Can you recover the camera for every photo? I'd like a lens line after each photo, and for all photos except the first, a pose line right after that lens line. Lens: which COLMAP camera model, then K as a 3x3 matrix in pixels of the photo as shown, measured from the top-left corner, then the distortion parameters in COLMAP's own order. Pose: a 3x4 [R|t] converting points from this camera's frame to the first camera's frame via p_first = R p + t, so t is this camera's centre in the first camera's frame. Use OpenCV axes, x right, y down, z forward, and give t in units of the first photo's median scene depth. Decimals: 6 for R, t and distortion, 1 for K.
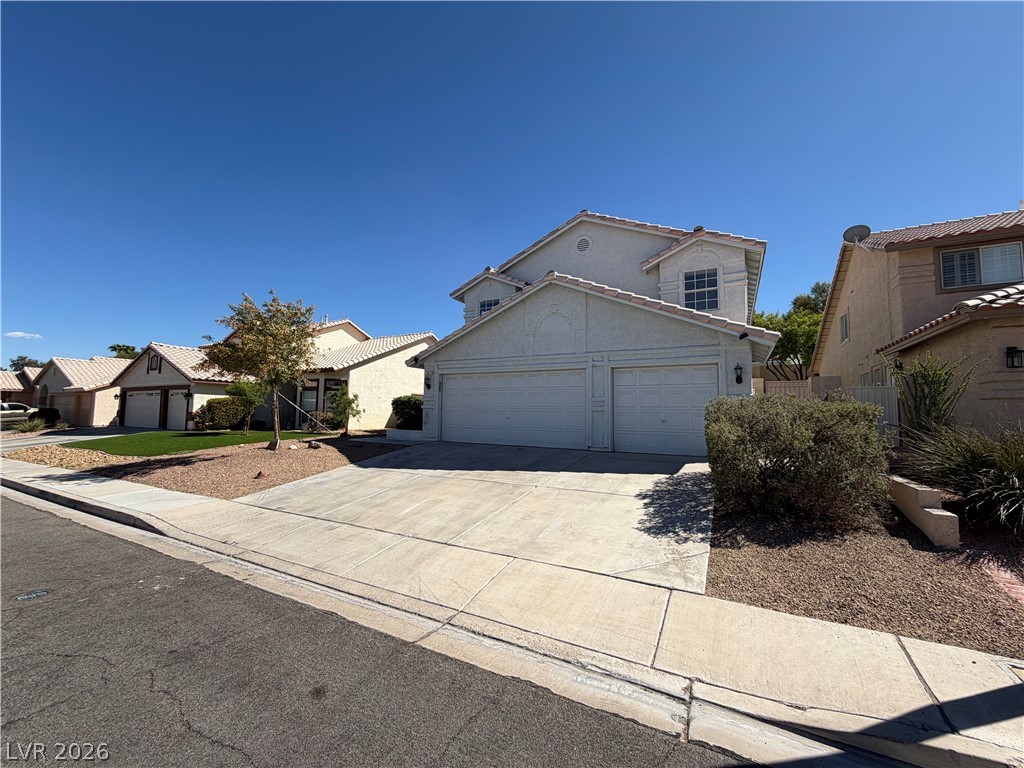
lens RADIAL K [[412.4, 0, 512.0], [0, 412.4, 384.0], [0, 0, 1]] dist [-0.000029, -0.000213]
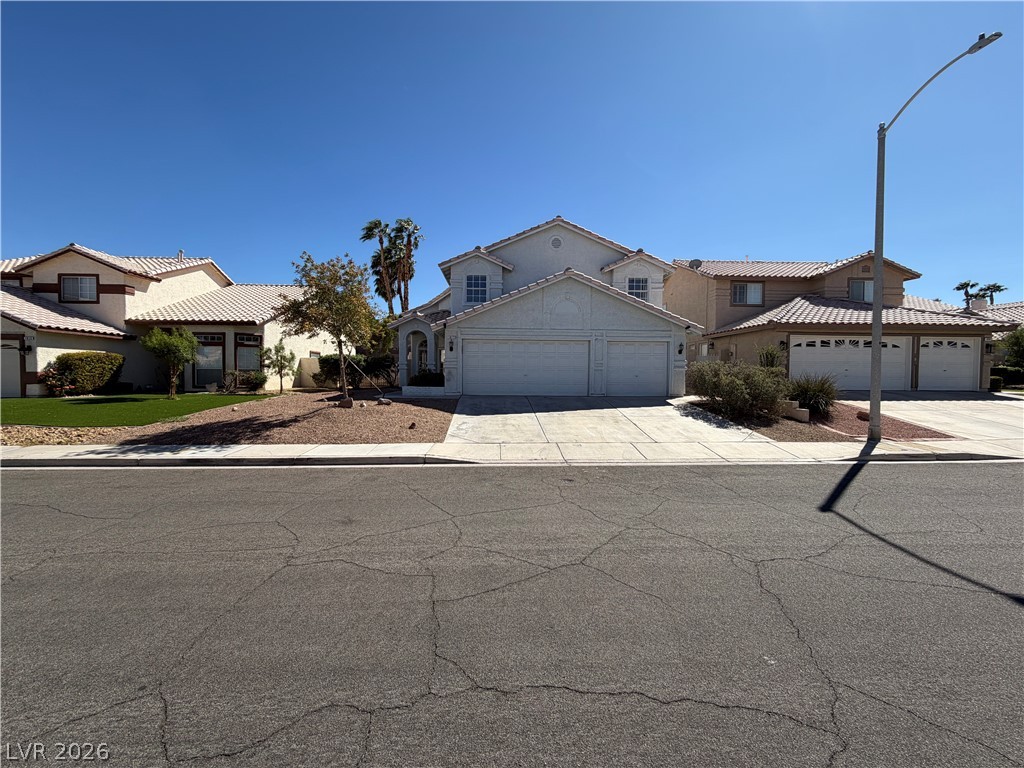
lens RADIAL K [[412.4, 0, 512.0], [0, 412.4, 384.0], [0, 0, 1]] dist [-0.000029, -0.000213]
pose [[0.857253, -0.022747, 0.514392, -0.672997], [-0.032558, 0.994630, 0.098242, -0.016398], [-0.513864, -0.100965, 0.851909, -0.096178]]
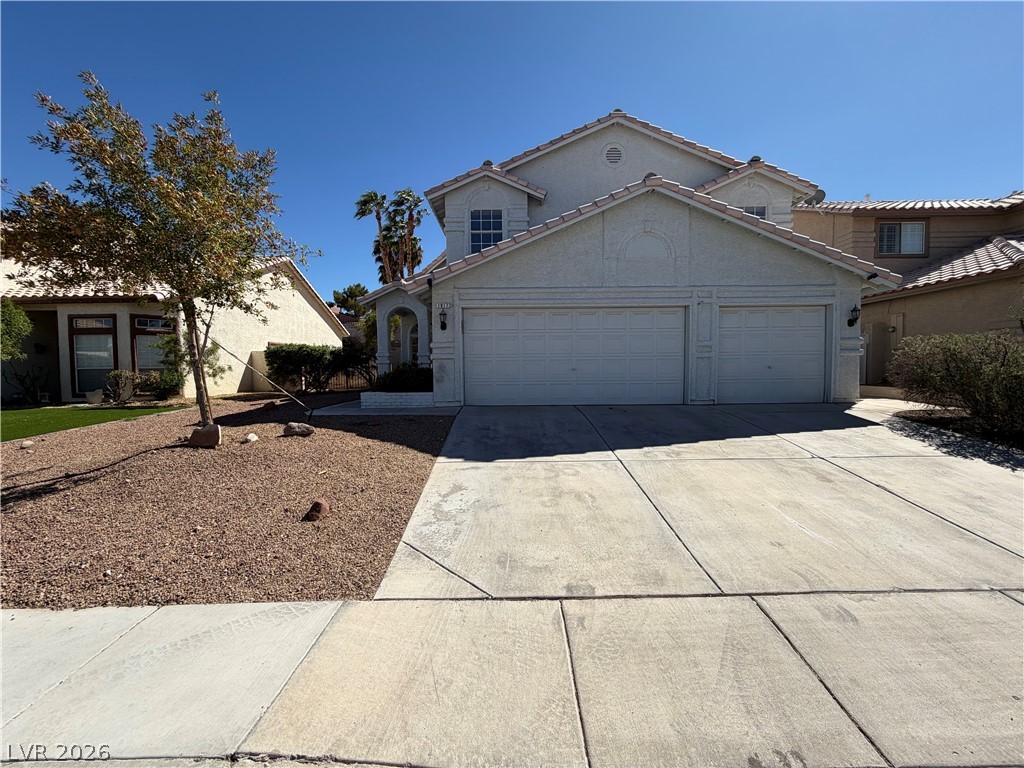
lens RADIAL K [[408.4, 0, 512.0], [0, 408.4, 384.0], [0, 0, 1]] dist [-0.000092, -0.000038]
pose [[0.876252, -0.044410, 0.479802, -0.436060], [-0.010805, 0.993682, 0.111707, 0.024673], [-0.481731, -0.103068, 0.870237, 0.369622]]
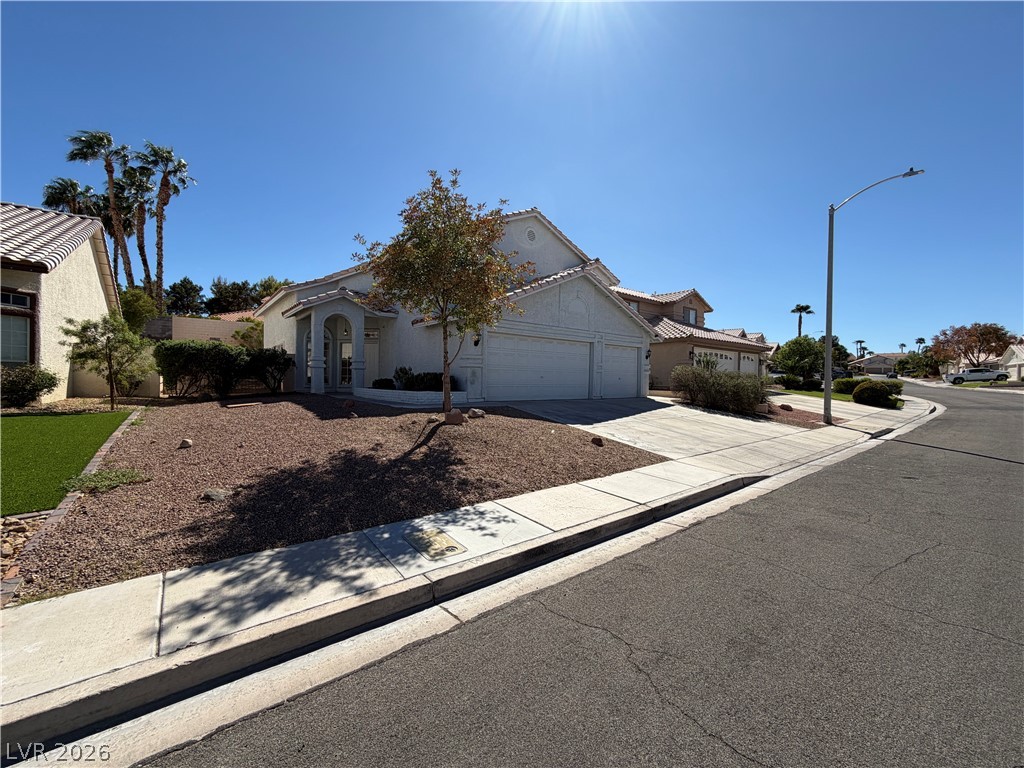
lens RADIAL K [[408.4, 0, 512.0], [0, 408.4, 384.0], [0, 0, 1]] dist [-0.000092, -0.000038]
pose [[0.382286, -0.021821, 0.923786, -1.036952], [-0.074767, 0.995713, 0.054460, 0.041429], [-0.921014, -0.089888, 0.379016, 0.588663]]
